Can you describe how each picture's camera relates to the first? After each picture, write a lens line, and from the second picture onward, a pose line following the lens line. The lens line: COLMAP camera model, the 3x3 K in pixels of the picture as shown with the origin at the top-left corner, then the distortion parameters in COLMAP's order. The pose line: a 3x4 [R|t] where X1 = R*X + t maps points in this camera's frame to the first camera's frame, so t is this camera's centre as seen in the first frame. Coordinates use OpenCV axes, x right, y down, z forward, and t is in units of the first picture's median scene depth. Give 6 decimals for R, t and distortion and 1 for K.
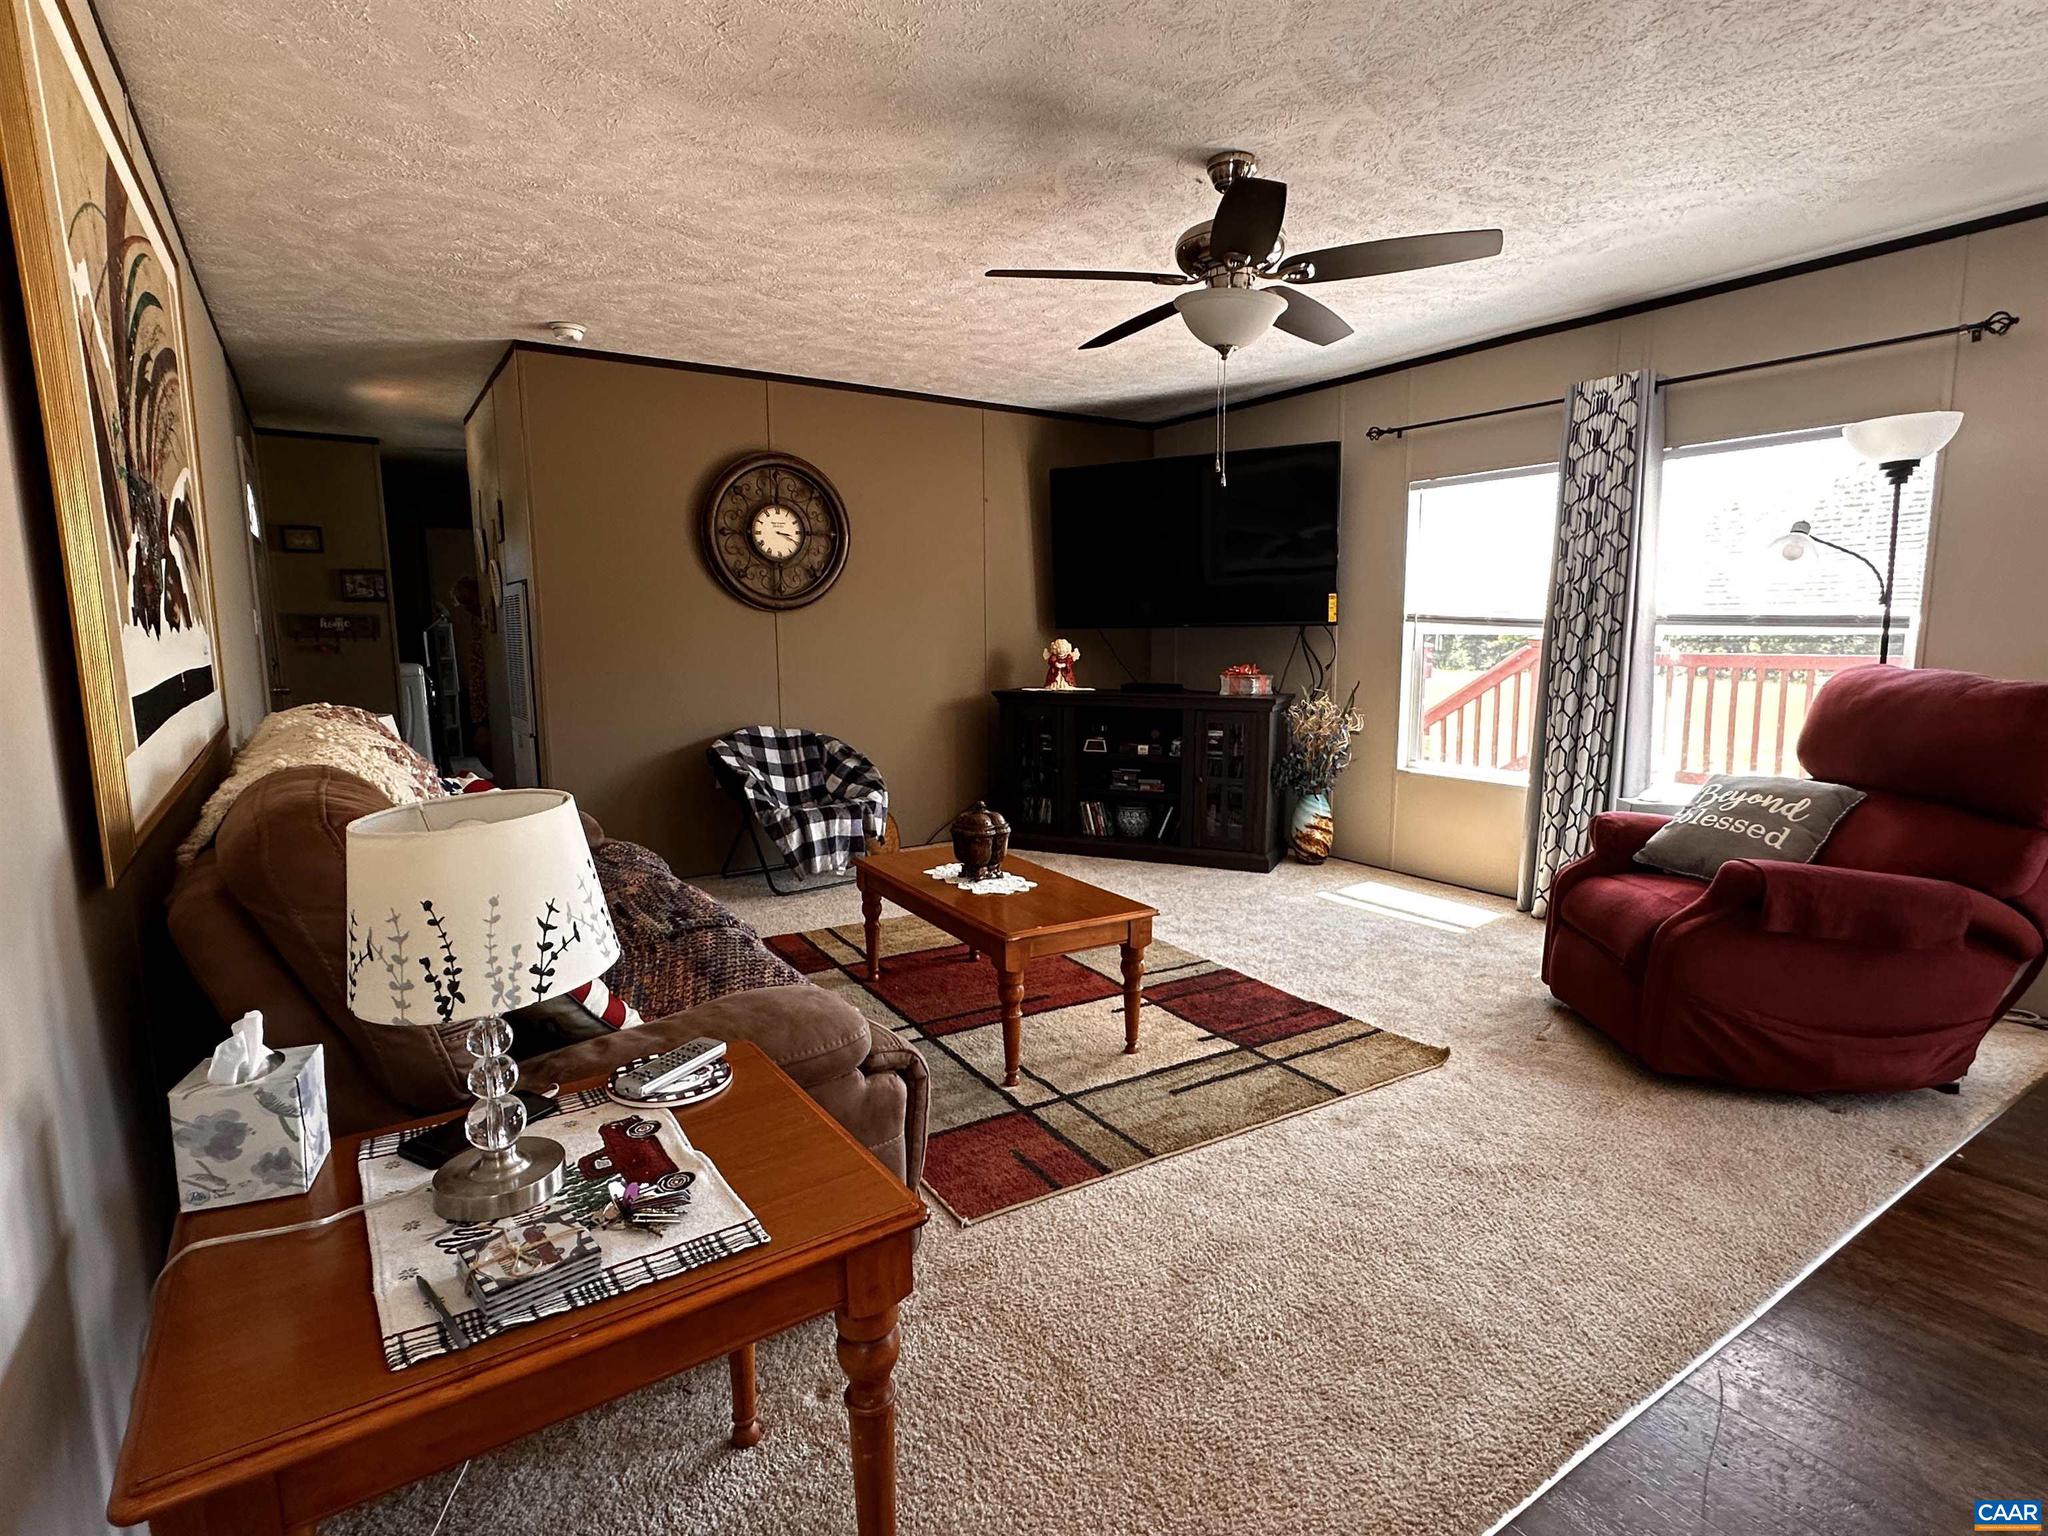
lens RADIAL K [[1114.8, 0, 1065.5], [0, 1114.8, 780.0], [0, 0, 1]] dist [-0.000073, 0.000073]
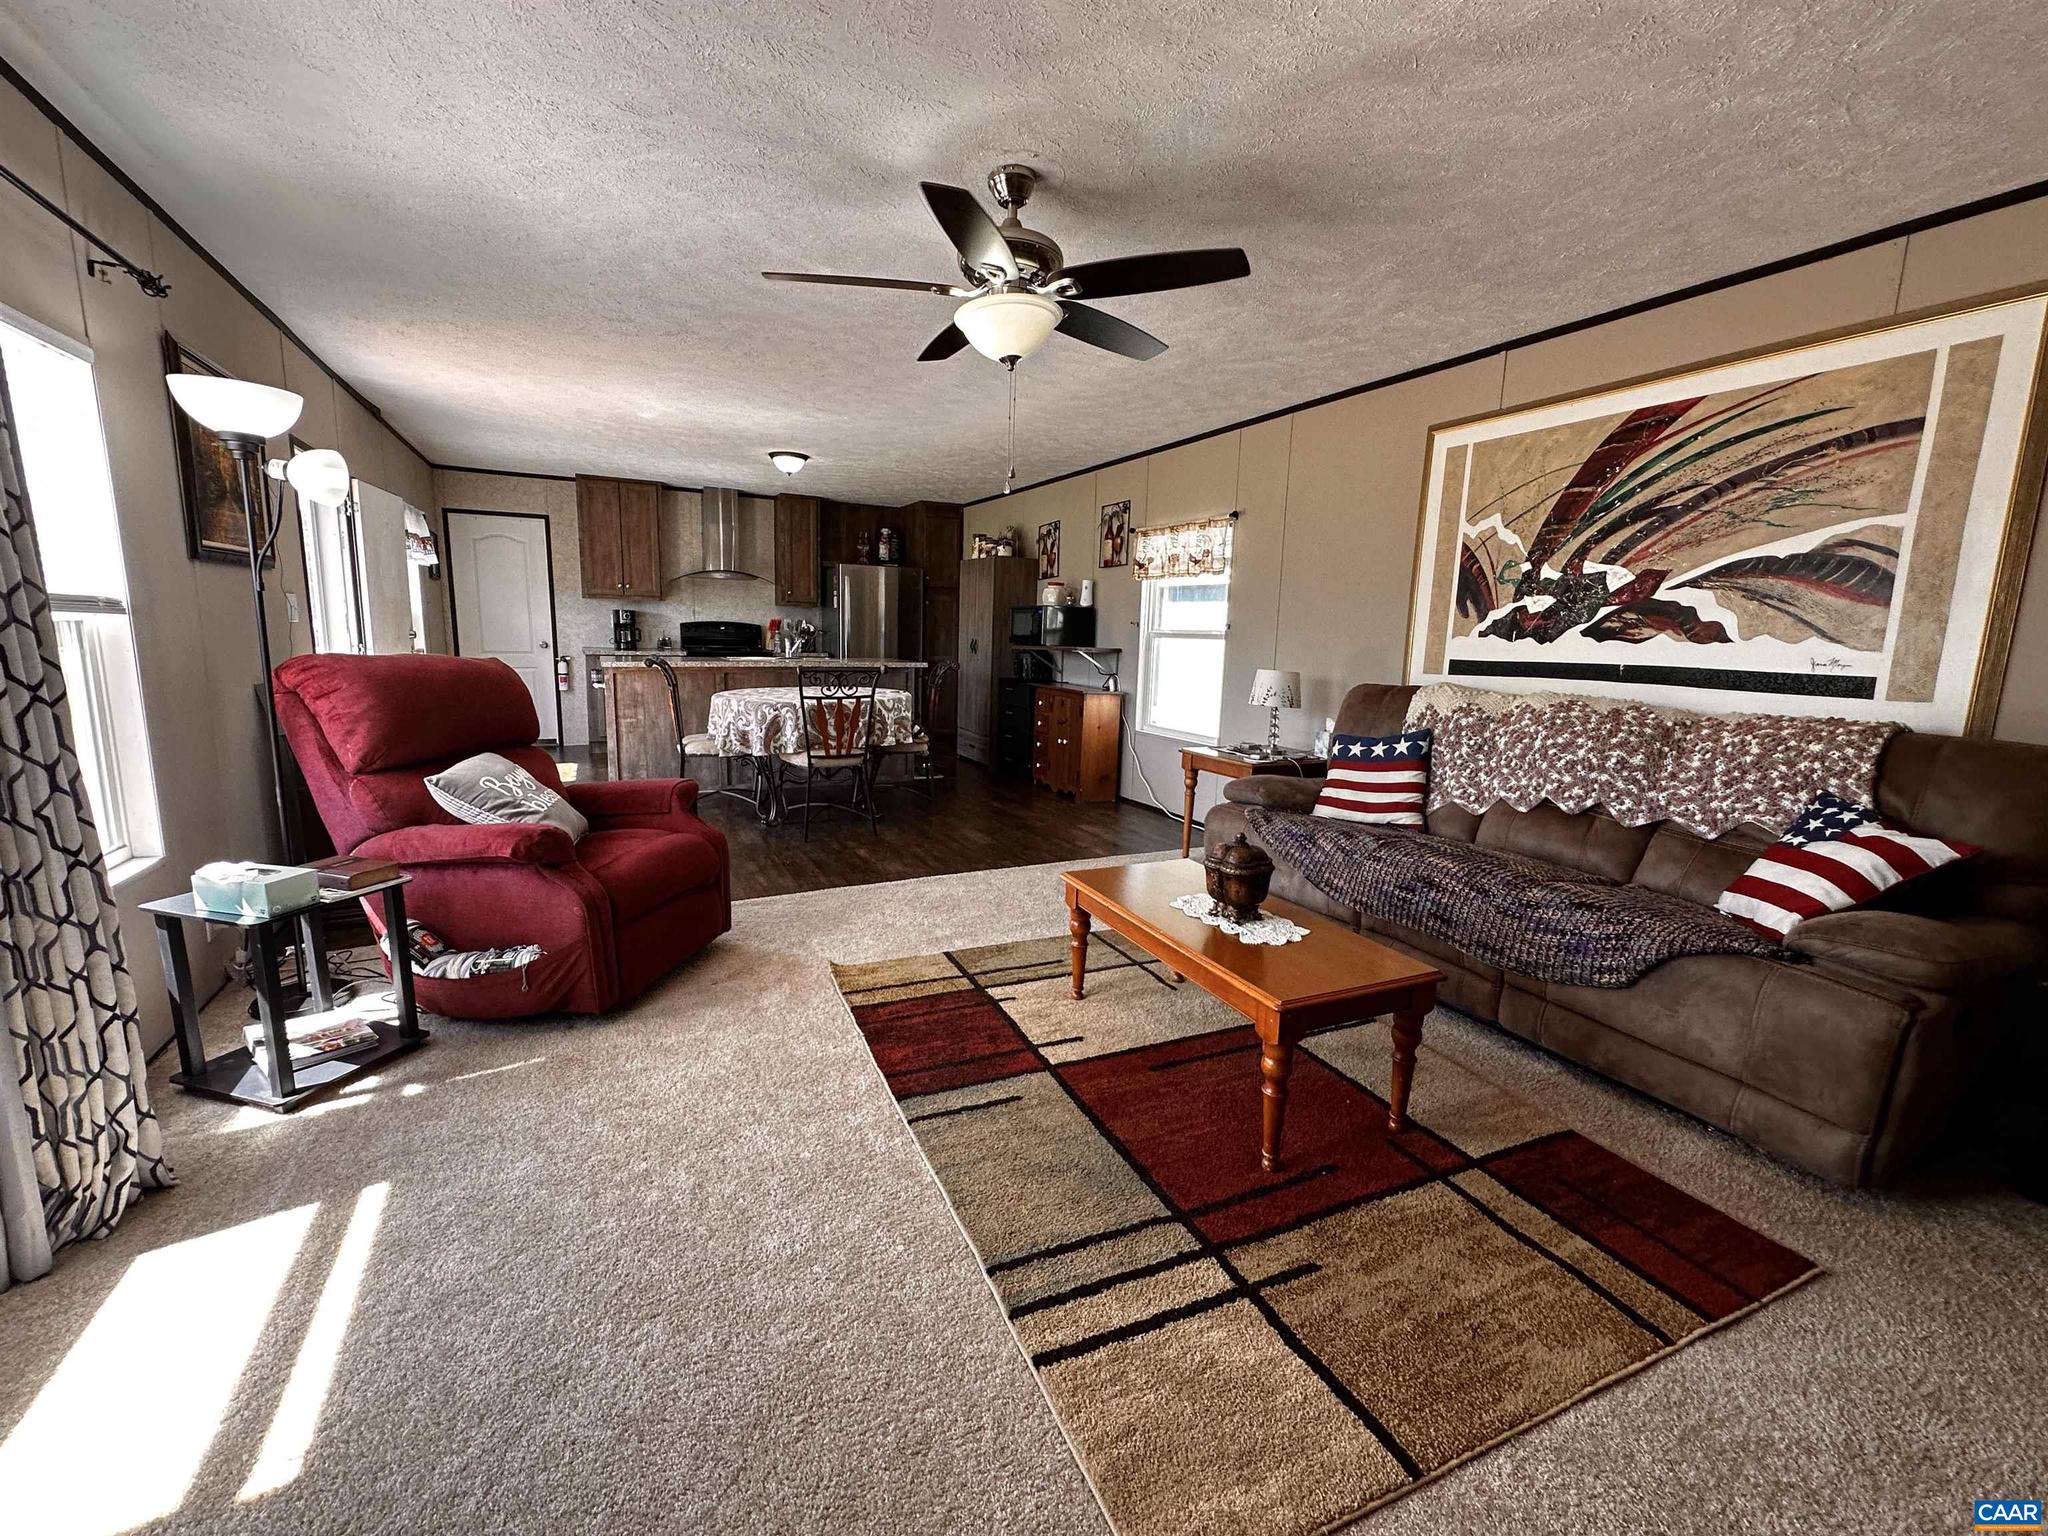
lens RADIAL K [[817.5, 0, 1030.6], [0, 817.5, 766.9], [0, 0, 1]] dist [-0.000256, 0.000671]
pose [[-0.987838, -0.045467, 0.148688, -0.006180], [0.001397, 0.953655, 0.300899, -0.198214], [-0.155478, 0.297448, -0.941993, 1.421421]]
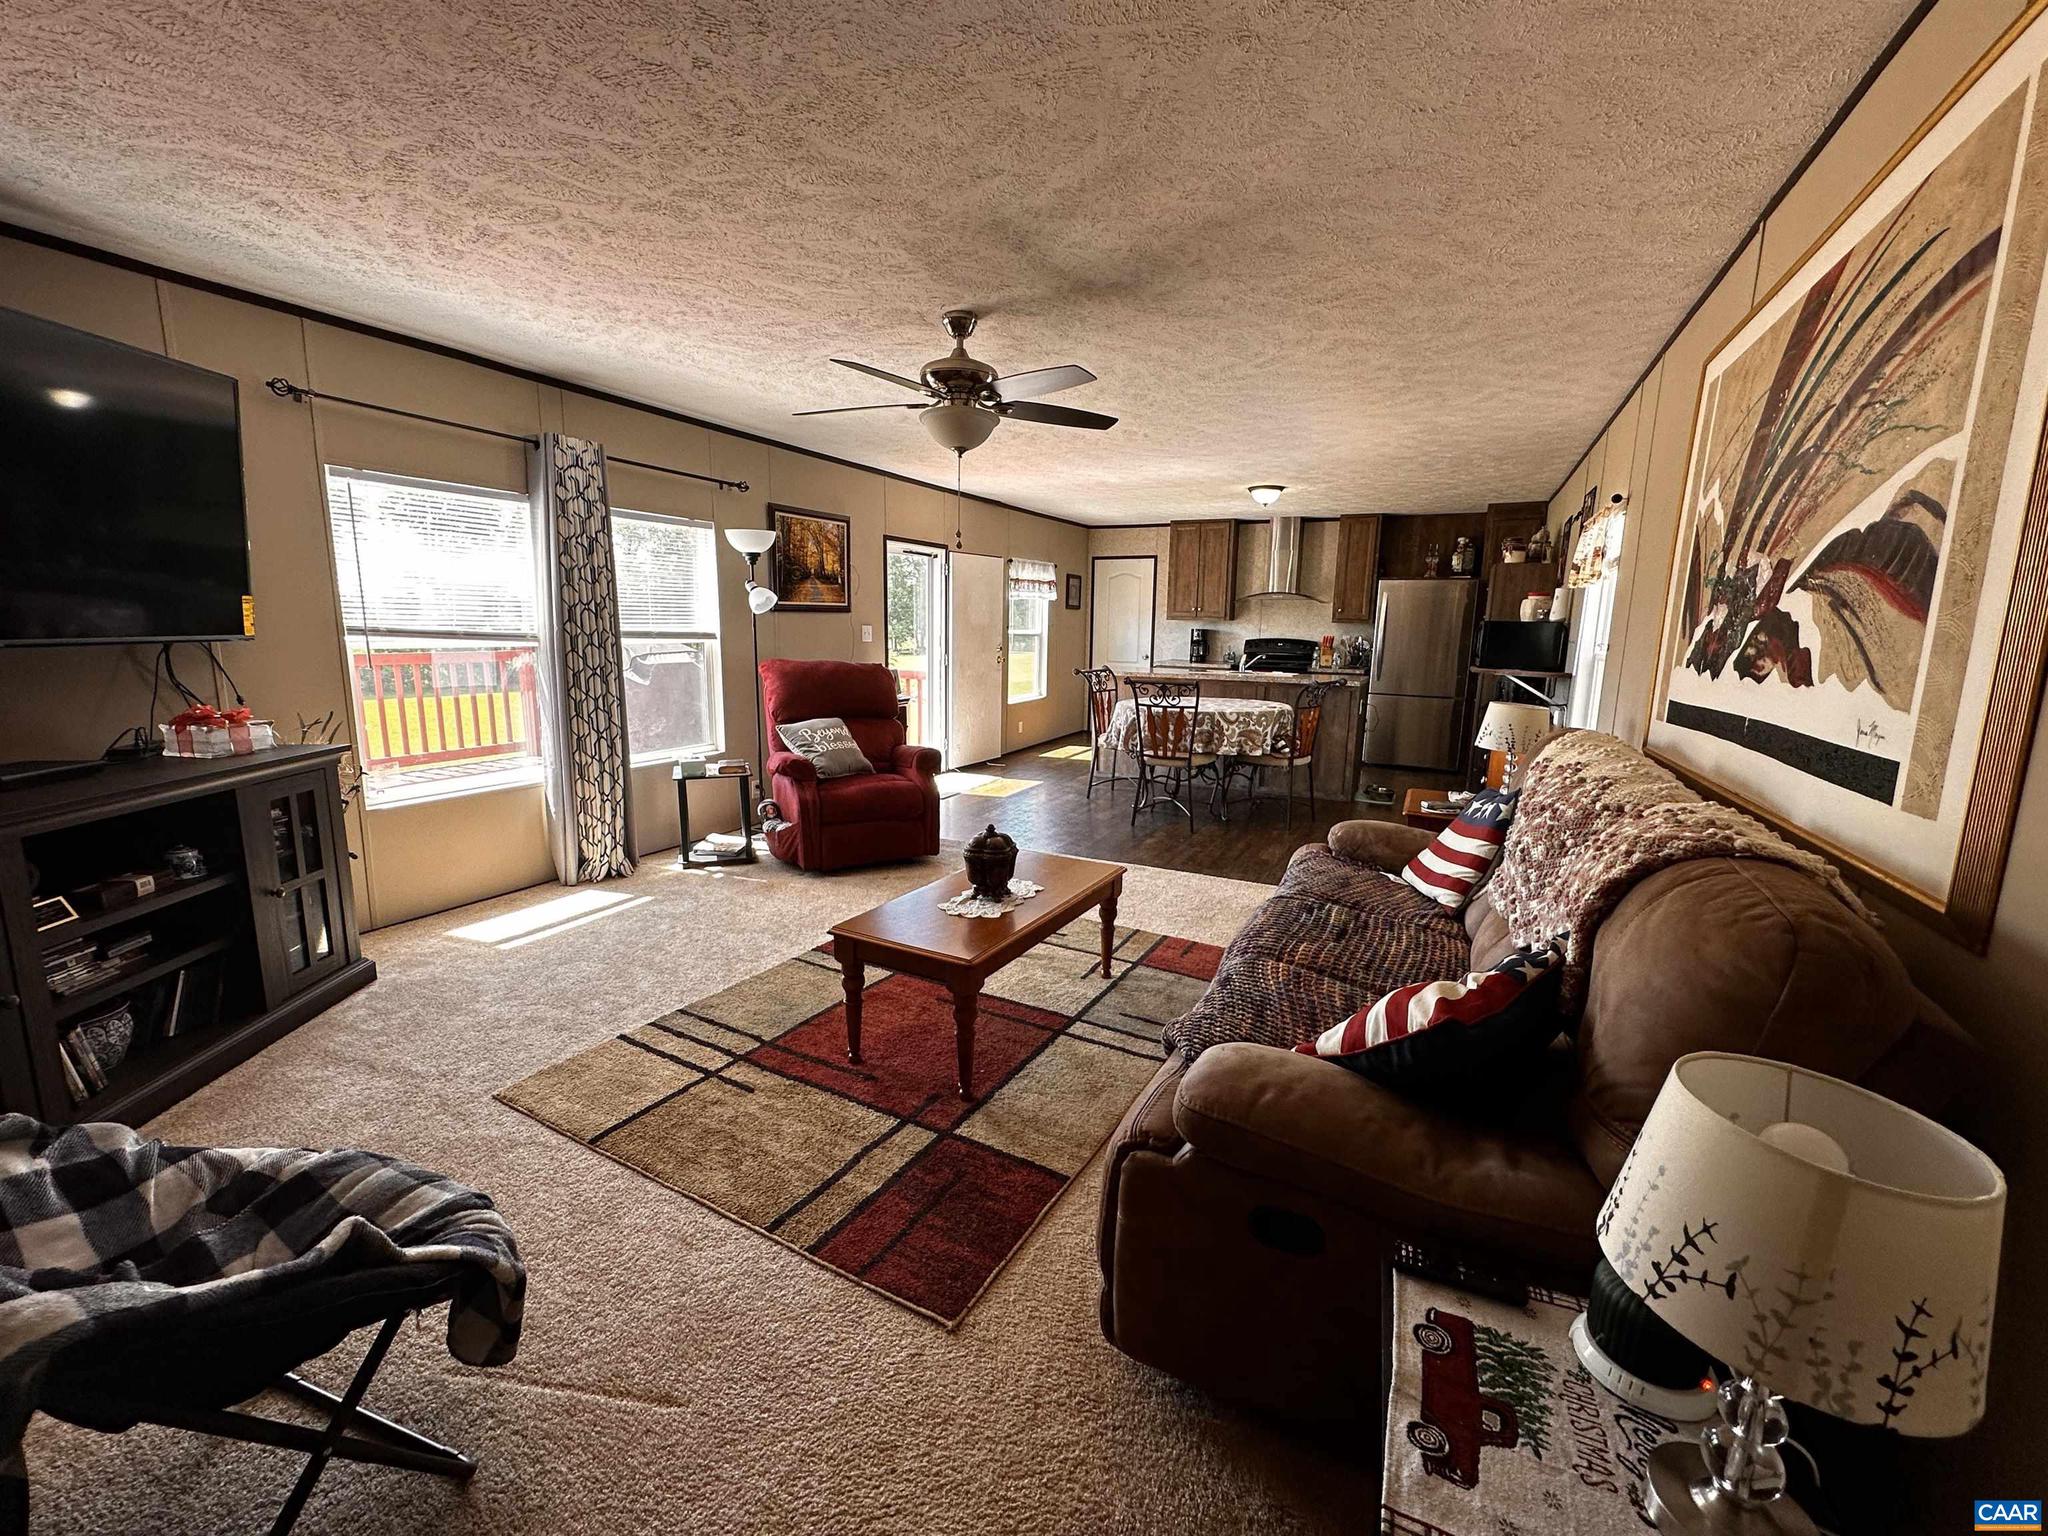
lens RADIAL K [[817.2, 0, 1036.1], [0, 817.2, 764.8], [0, 0, 1]] dist [-0.000904, 0.000634]
pose [[-0.494296, -0.151167, 0.856049, -0.650021], [0.104798, 0.967219, 0.231310, -0.181268], [-0.862954, 0.204048, -0.462251, 1.145410]]
